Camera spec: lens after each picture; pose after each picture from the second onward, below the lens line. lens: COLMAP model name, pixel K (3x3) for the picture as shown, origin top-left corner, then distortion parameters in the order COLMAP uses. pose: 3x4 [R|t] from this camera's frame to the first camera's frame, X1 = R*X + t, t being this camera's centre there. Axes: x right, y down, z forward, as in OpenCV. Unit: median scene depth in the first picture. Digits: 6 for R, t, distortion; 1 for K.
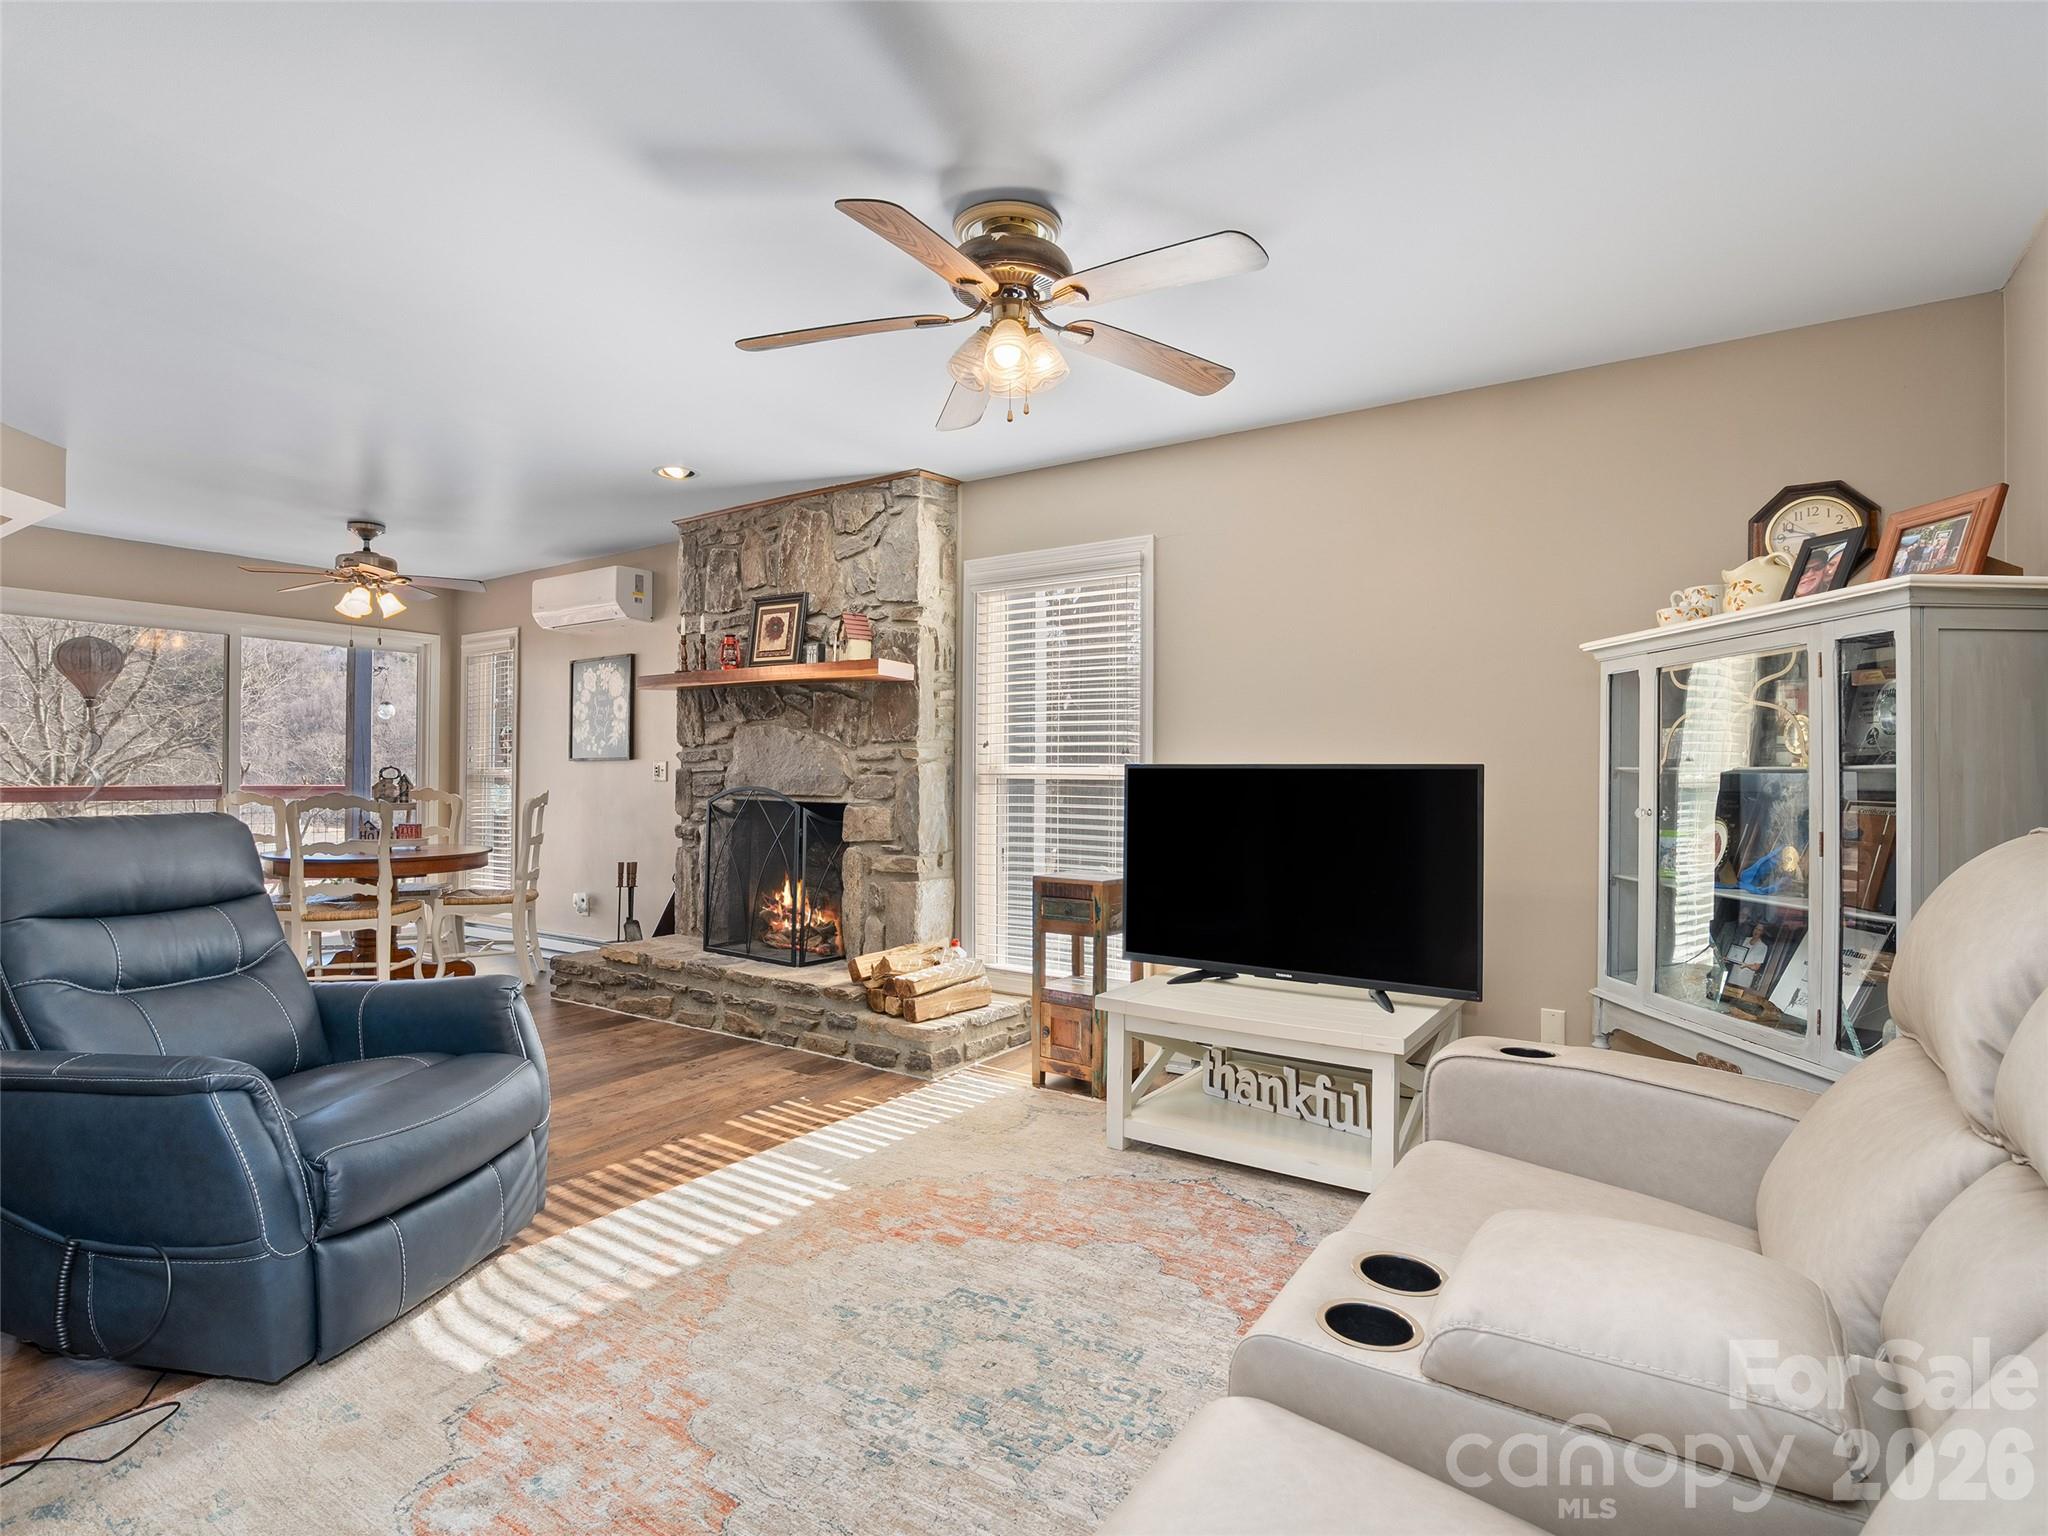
lens RADIAL K [[1033.8, 0, 1019.7], [0, 1033.8, 770.1], [0, 0, 1]] dist [-0.011368, 0.003721]
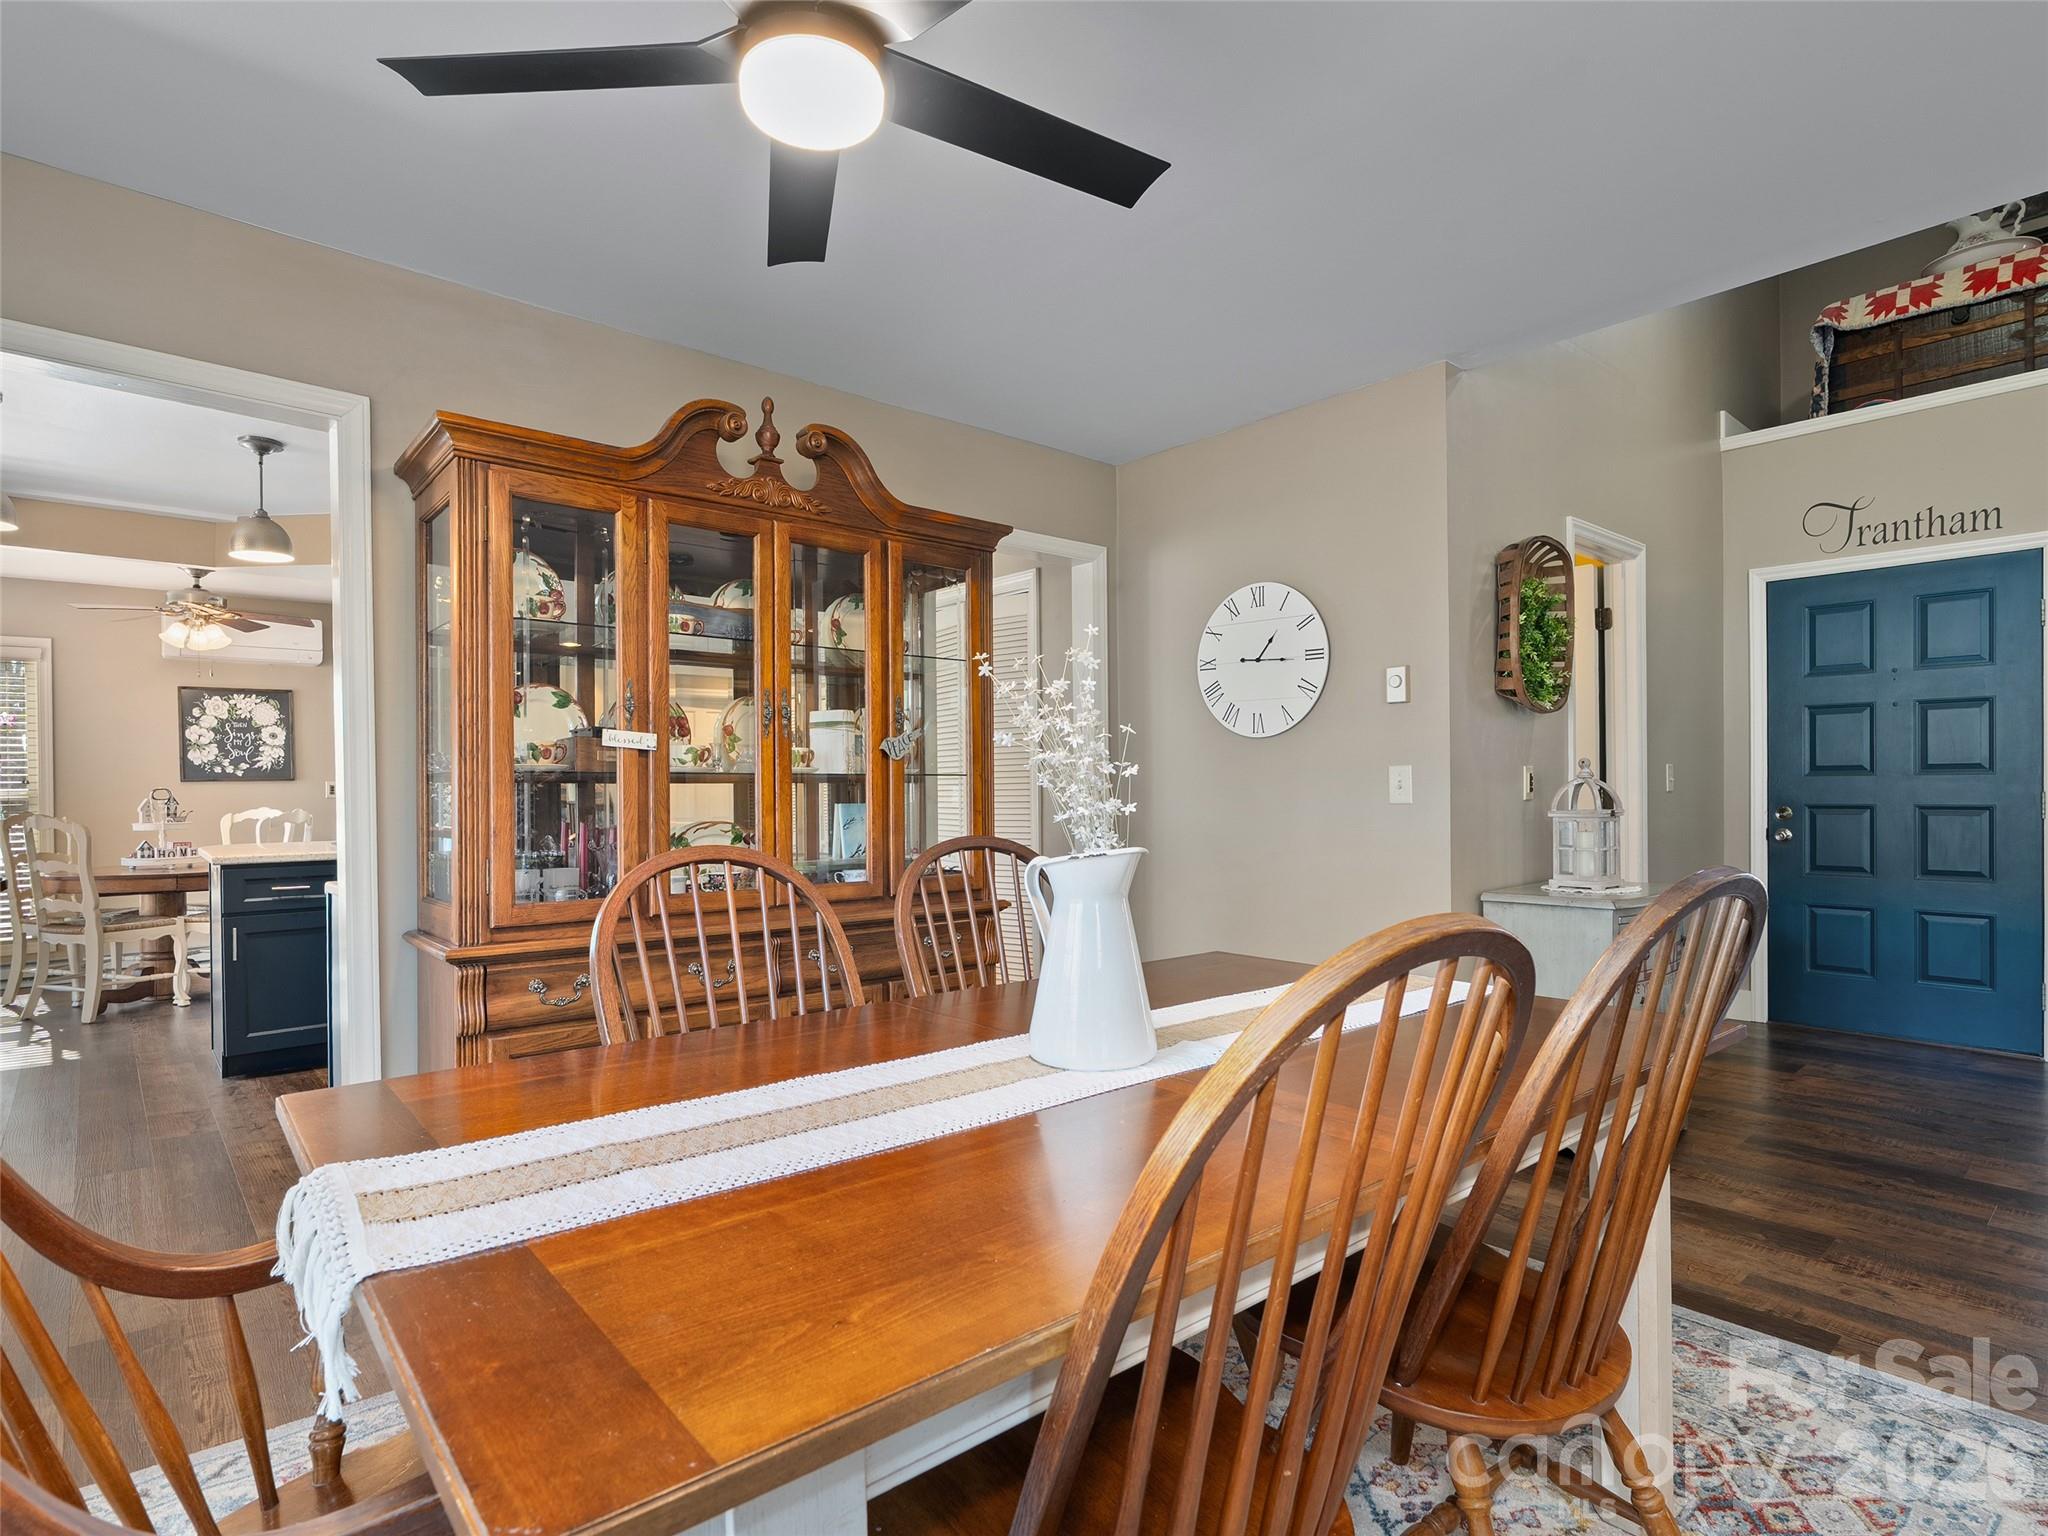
lens RADIAL K [[1033.8, 0, 1008.6], [0, 1033.8, 778.7], [0, 0, 1]] dist [-0.011368, 0.003721]
pose [[0.239973, -0.003820, 0.970772, -1.580588], [0.008200, 0.999965, 0.001908, -0.008923], [-0.970745, 0.007503, 0.239996, -0.086060]]
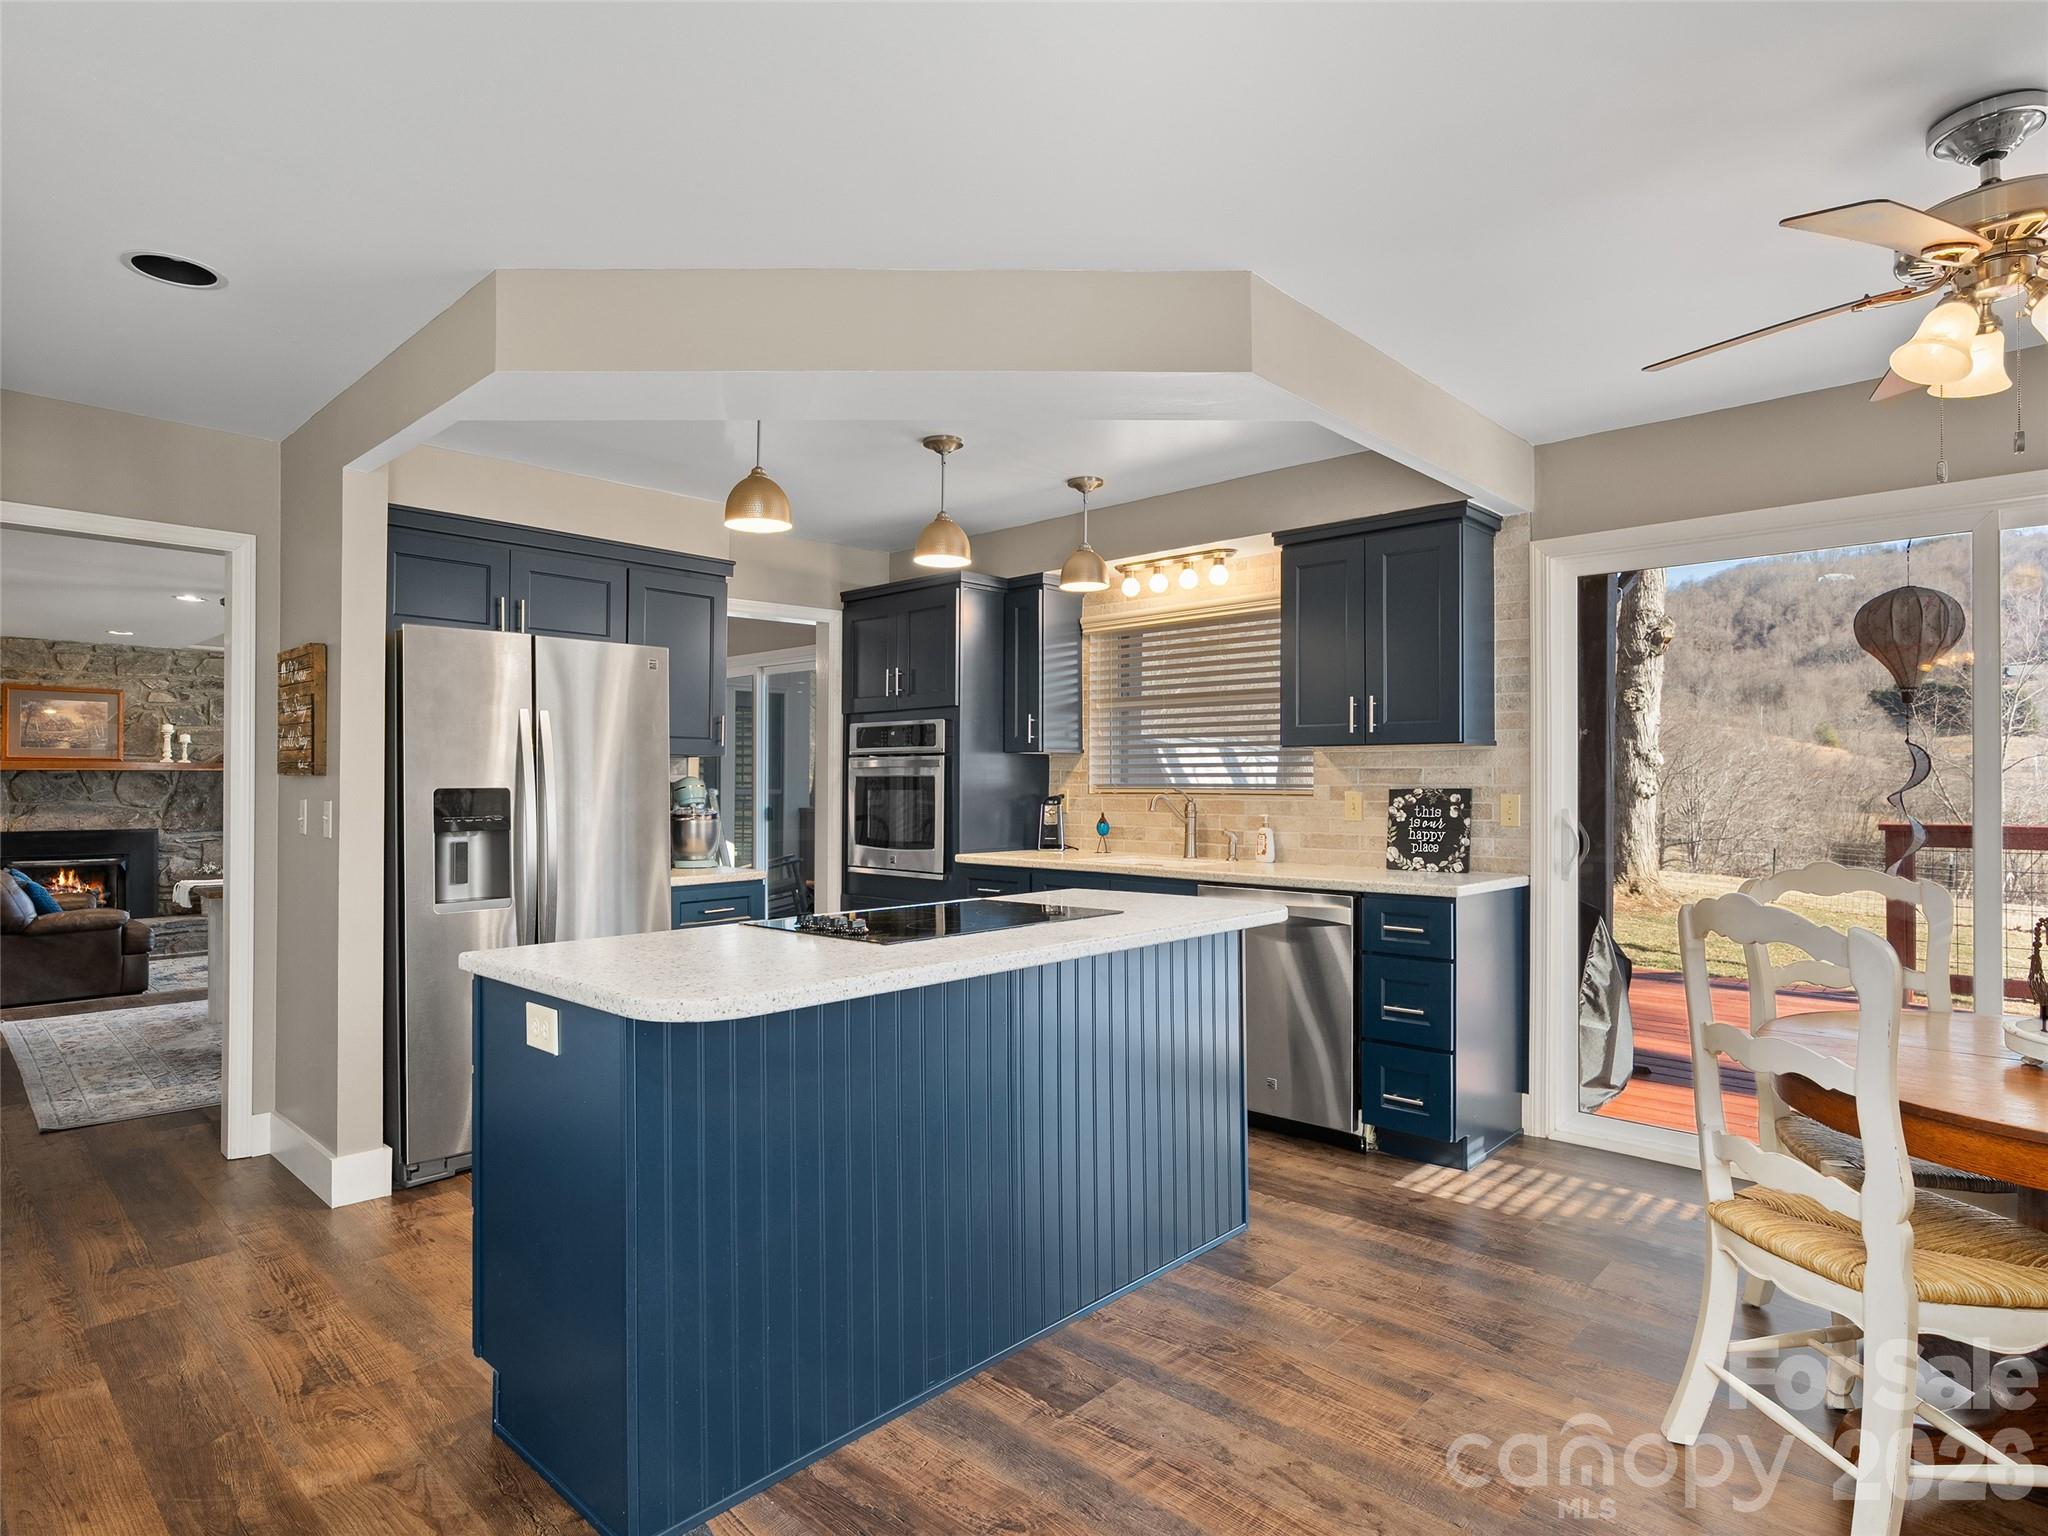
lens RADIAL K [[1106.8, 0, 1027.1], [0, 1106.8, 775.4], [0, 0, 1]] dist [-0.001260, 0.000315]
pose [[-0.158978, -0.010096, -0.987230, -0.237932], [-0.000715, 0.999949, -0.010111, -0.014609], [0.987282, -0.000902, -0.158977, 0.791839]]
